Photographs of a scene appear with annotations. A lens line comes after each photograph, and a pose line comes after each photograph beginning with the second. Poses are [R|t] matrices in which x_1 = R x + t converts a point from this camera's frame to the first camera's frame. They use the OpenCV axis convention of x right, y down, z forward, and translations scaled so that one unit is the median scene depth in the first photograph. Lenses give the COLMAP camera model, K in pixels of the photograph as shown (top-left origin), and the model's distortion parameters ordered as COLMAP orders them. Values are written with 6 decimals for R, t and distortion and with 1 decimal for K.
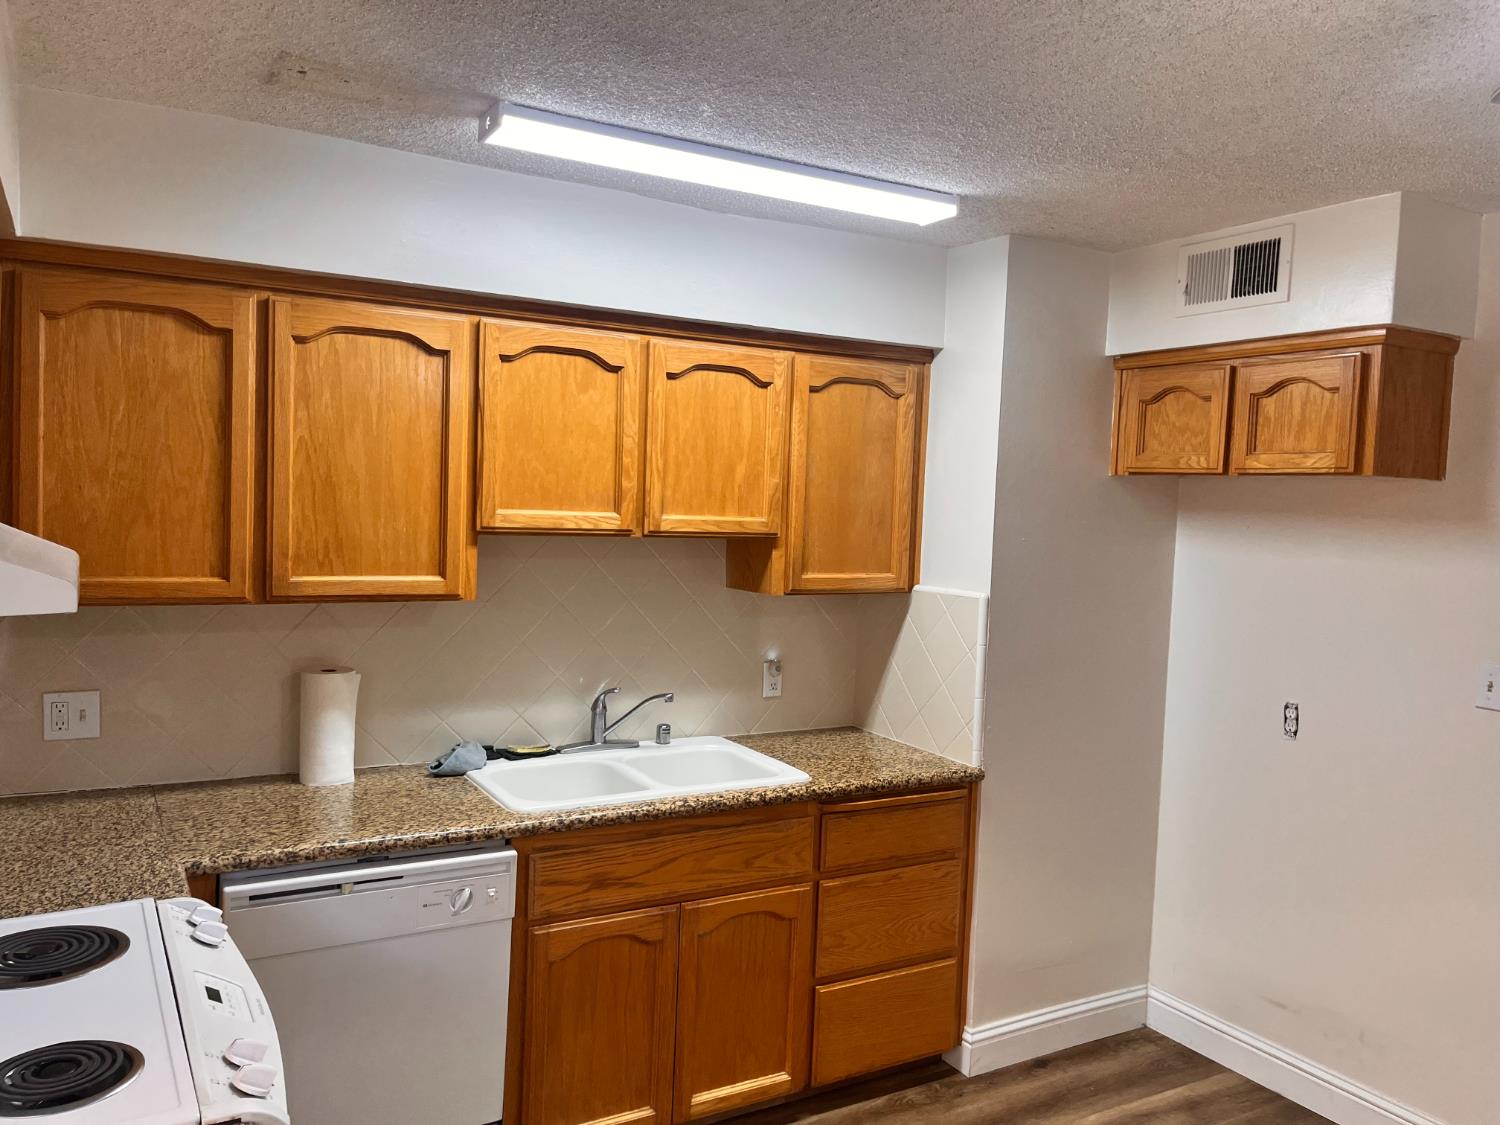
lens RADIAL K [[1142.1, 0, 750.0], [0, 1142.1, 562.5], [0, 0, 1]] dist [0.009775, 0.001484]
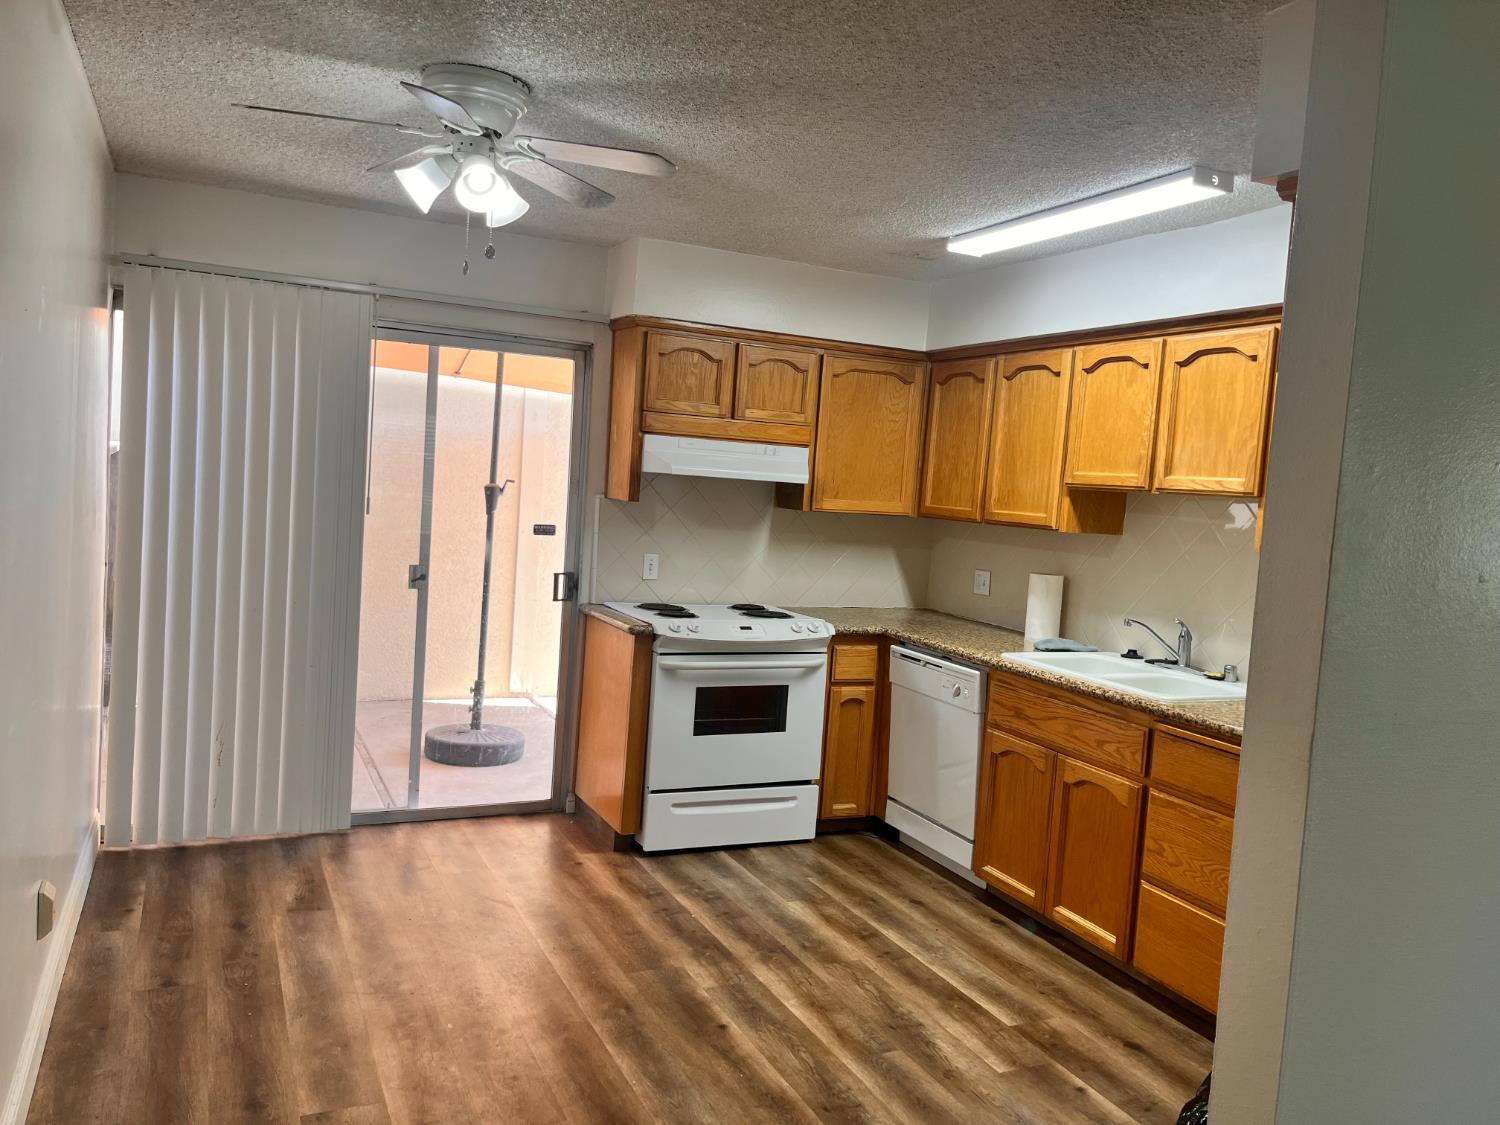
lens RADIAL K [[1142.1, 0, 750.0], [0, 1142.1, 562.5], [0, 0, 1]] dist [0.009775, 0.001484]
pose [[-0.093944, 0.029601, -0.995137, 1.118578], [-0.124955, 0.991303, 0.041283, 0.053376], [0.987705, 0.128225, -0.089429, 0.617455]]
